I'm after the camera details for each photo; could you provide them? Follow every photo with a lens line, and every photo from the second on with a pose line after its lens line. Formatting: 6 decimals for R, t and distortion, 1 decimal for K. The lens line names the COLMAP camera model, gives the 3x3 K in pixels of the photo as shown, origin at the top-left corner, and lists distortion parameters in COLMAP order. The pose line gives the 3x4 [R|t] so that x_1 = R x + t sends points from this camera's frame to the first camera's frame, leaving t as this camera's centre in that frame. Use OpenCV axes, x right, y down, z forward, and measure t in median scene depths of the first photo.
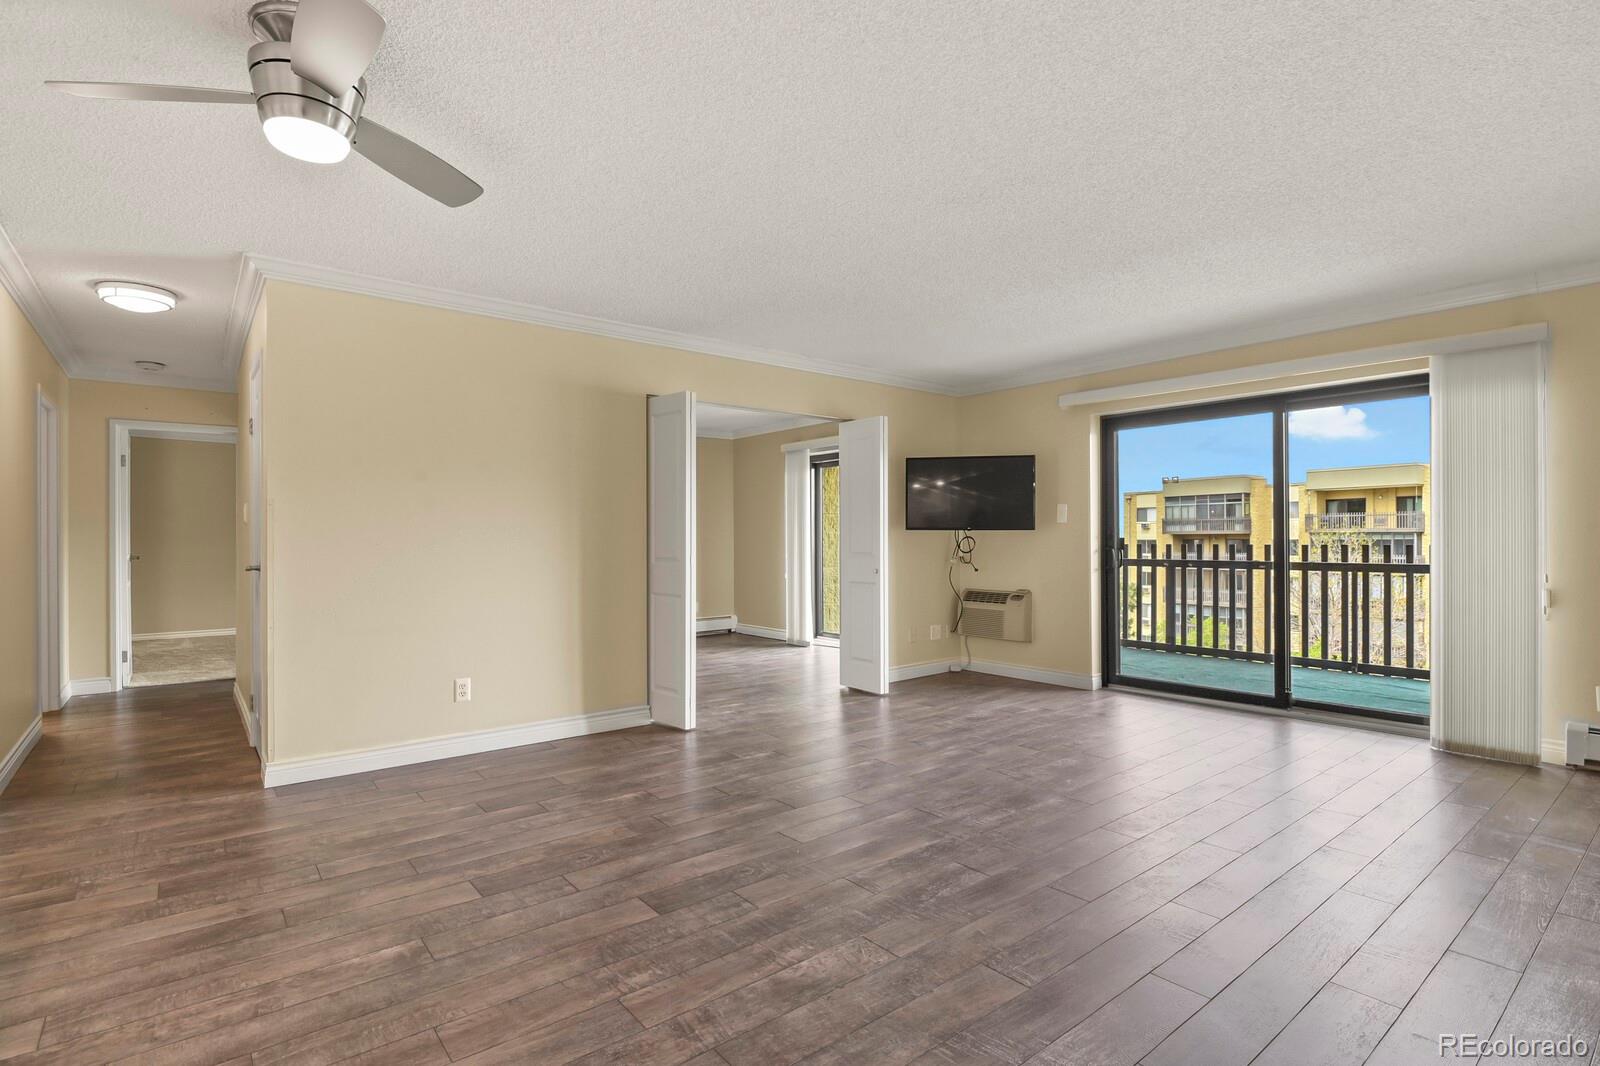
lens RADIAL K [[775.2, 0, 806.3], [0, 775.2, 553.4], [0, 0, 1]] dist [-0.009909, -0.002847]
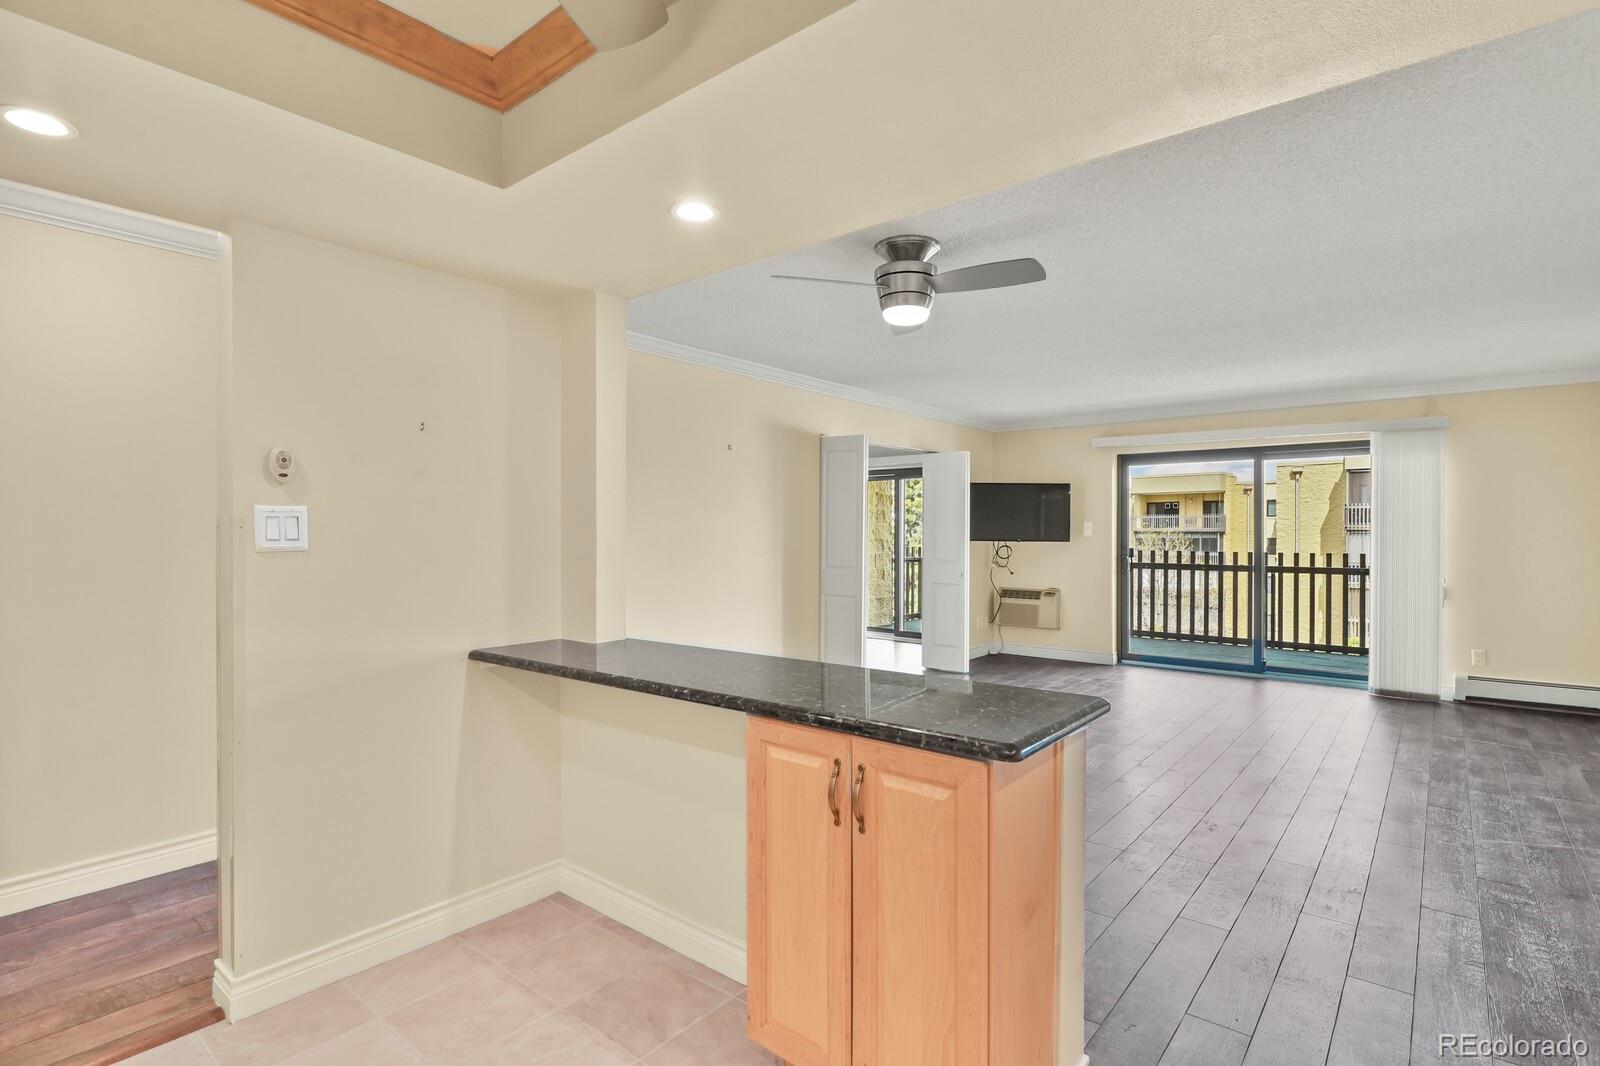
lens RADIAL K [[775.2, 0, 815.1], [0, 775.2, 534.1], [0, 0, 1]] dist [-0.009909, -0.002847]
pose [[0.981189, 0.005019, 0.192984, -0.385542], [-0.001065, 0.999788, -0.020587, -0.016526], [-0.193046, 0.019994, 0.980986, -0.185172]]
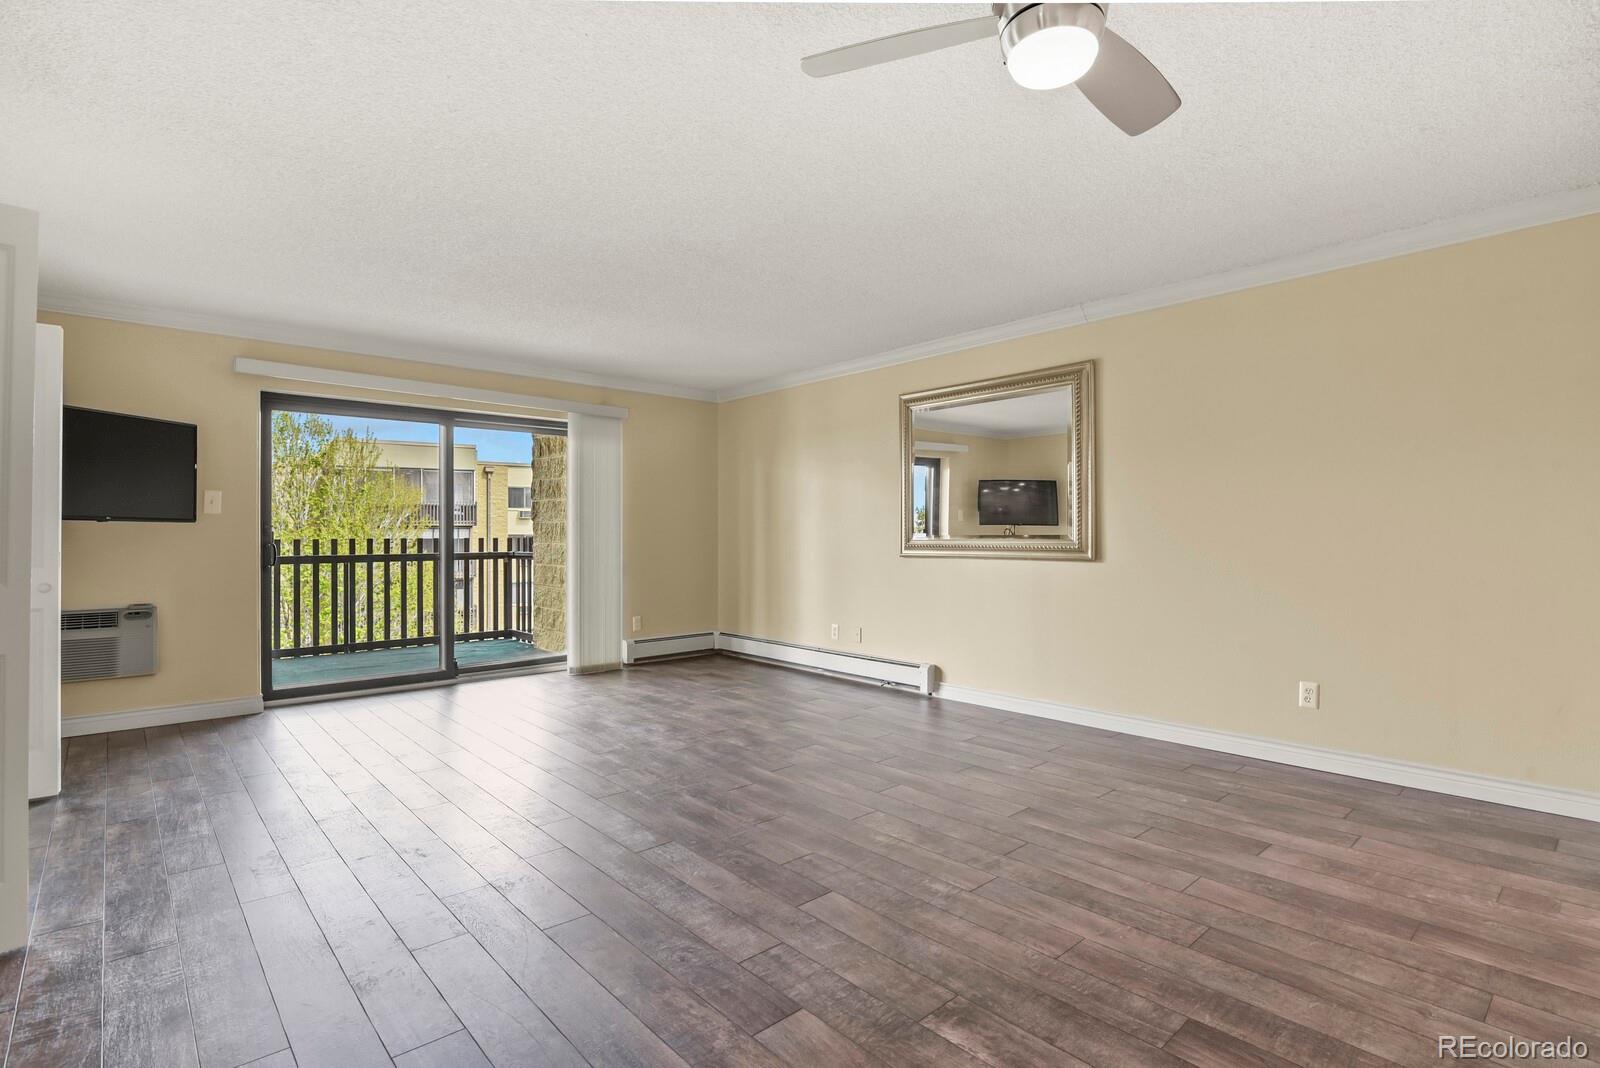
lens RADIAL K [[775.2, 0, 798.4], [0, 775.2, 542.7], [0, 0, 1]] dist [-0.009909, -0.002847]
pose [[-0.045015, -0.008576, 0.998949, -0.522519], [0.022296, 0.999705, 0.009588, -0.004484], [-0.998737, 0.022704, -0.044811, 0.463657]]
